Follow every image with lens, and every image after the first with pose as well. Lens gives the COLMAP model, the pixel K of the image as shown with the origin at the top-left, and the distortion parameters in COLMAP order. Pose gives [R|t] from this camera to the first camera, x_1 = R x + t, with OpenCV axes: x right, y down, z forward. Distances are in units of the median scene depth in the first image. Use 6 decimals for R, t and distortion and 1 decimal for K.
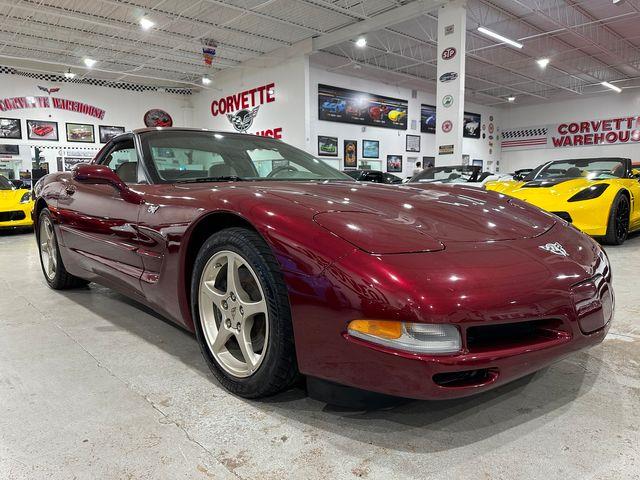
lens RADIAL K [[451.4, 0, 315.6], [0, 451.4, 240.7], [0, 0, 1]] dist [0.015950, -0.027359]
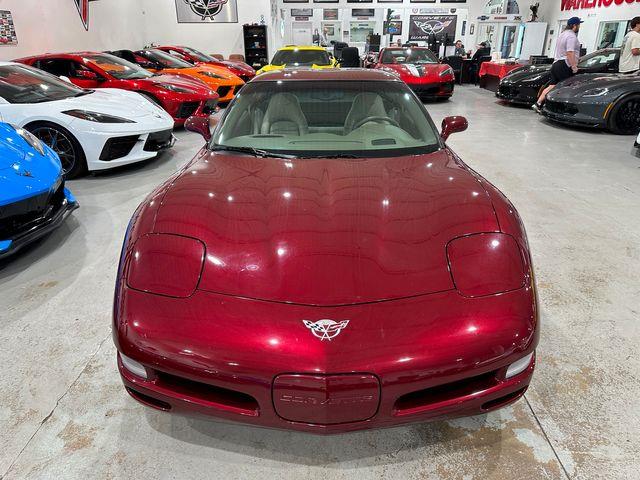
lens RADIAL K [[451.4, 0, 324.4], [0, 451.4, 238.3], [0, 0, 1]] dist [0.015950, -0.027359]
pose [[0.733216, 0.285223, -0.617287, 0.124104], [-0.085096, 0.939130, 0.332856, -0.055103], [0.674650, -0.191527, 0.712856, 0.043948]]
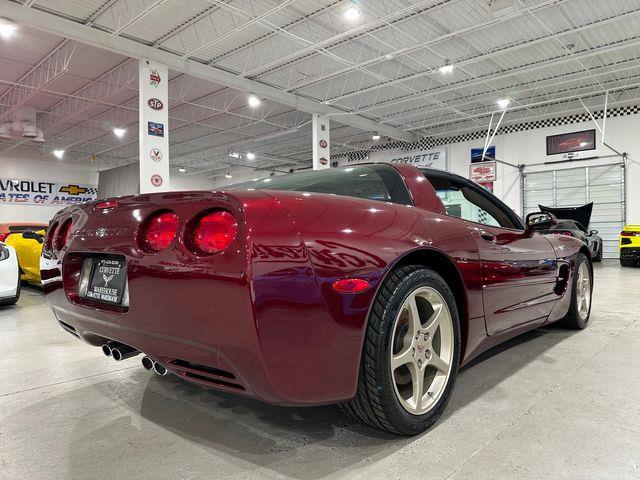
lens RADIAL K [[451.4, 0, 321.2], [0, 451.4, 241.0], [0, 0, 1]] dist [0.015950, -0.027359]
pose [[-0.091676, 0.021648, 0.995554, -0.276852], [0.127125, 0.991838, -0.009861, -0.027673], [-0.987641, 0.125656, -0.093680, 0.294868]]
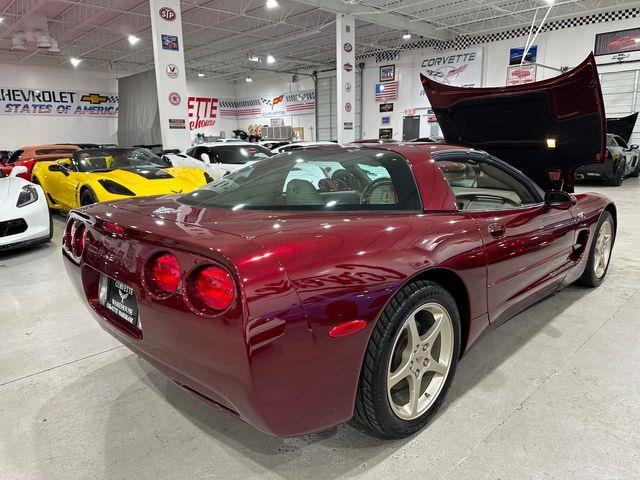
lens RADIAL K [[451.4, 0, 321.9], [0, 451.4, 241.2], [0, 0, 1]] dist [0.015950, -0.027359]
pose [[-0.034738, -0.197167, 0.979754, -0.275677], [0.132977, 0.970717, 0.200063, -0.060480], [-0.990510, 0.137234, -0.007502, 0.283735]]
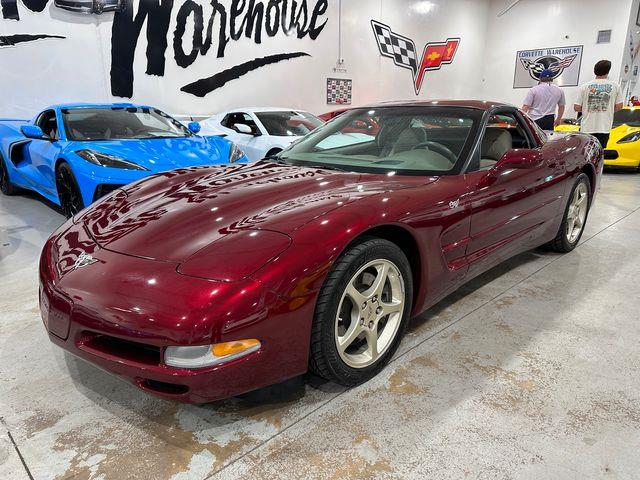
lens RADIAL K [[451.4, 0, 321.9], [0, 451.4, 240.2], [0, 0, 1]] dist [0.015950, -0.027359]
pose [[0.051668, 0.283228, -0.957660, 0.192416], [-0.111433, 0.954587, 0.276307, -0.048221], [0.992428, 0.092439, 0.080882, 0.176286]]
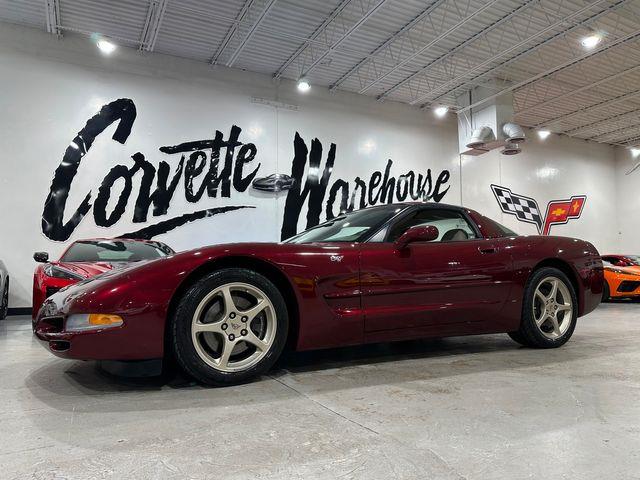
lens RADIAL K [[451.4, 0, 320.7], [0, 451.4, 242.9], [0, 0, 1]] dist [0.015950, -0.027359]
pose [[-0.254087, -0.062739, -0.965144, 0.311404], [-0.096093, 0.994594, -0.039356, -0.016492], [0.962396, 0.082744, -0.258742, 0.209531]]
